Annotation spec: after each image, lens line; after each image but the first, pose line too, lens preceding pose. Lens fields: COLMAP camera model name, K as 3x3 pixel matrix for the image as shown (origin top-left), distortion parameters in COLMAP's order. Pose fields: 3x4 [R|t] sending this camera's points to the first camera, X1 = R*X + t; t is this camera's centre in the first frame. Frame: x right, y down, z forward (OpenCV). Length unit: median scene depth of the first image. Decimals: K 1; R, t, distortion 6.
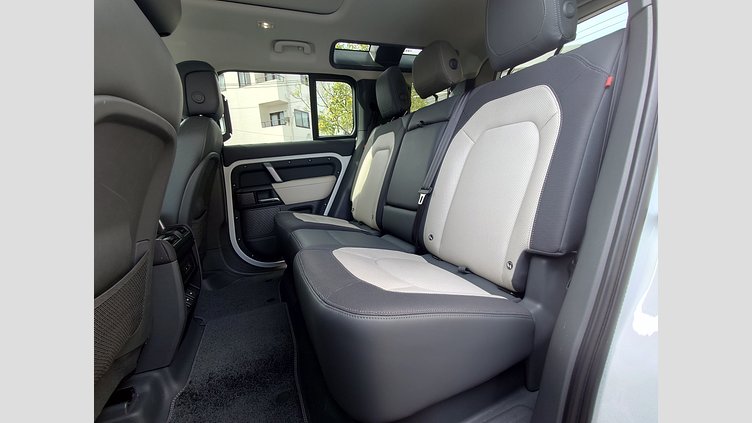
lens RADIAL K [[271.3, 0, 374.7], [0, 271.3, 211.1], [0, 0, 1]] dist [0.000189, 0.000025]
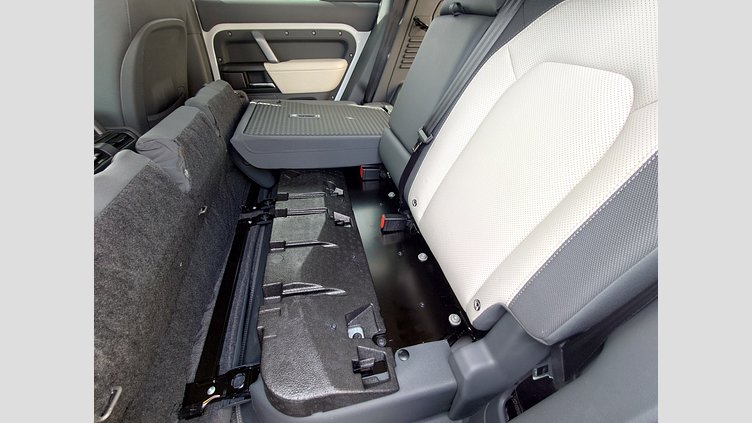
lens RADIAL K [[261.8, 0, 376.5], [0, 261.8, 214.1], [0, 0, 1]] dist [0.000238, -0.000011]
pose [[0.977038, 0.197411, -0.080157, 0.094283], [-0.138256, 0.873669, 0.466464, -0.117720], [0.162115, -0.444671, 0.880901, 0.172344]]
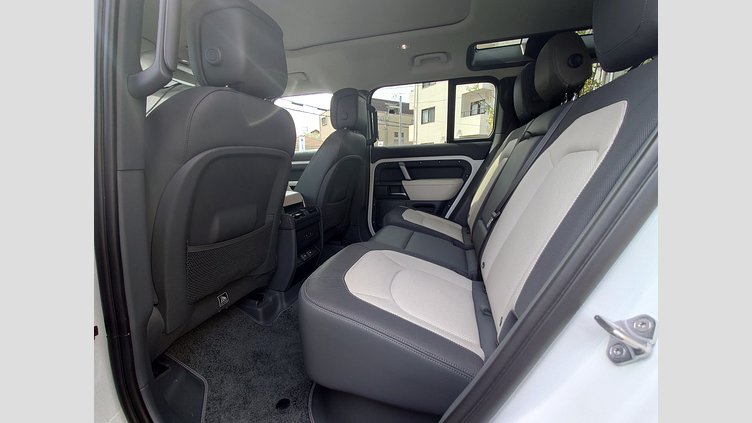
lens RADIAL K [[269.6, 0, 373.8], [0, 269.6, 209.6], [0, 0, 1]] dist [-0.000678, -0.000010]
pose [[0.768534, 0.177490, -0.614697, 0.254404], [-0.154203, 0.983814, 0.091275, -0.065179], [0.620948, 0.024641, 0.783464, 0.027011]]
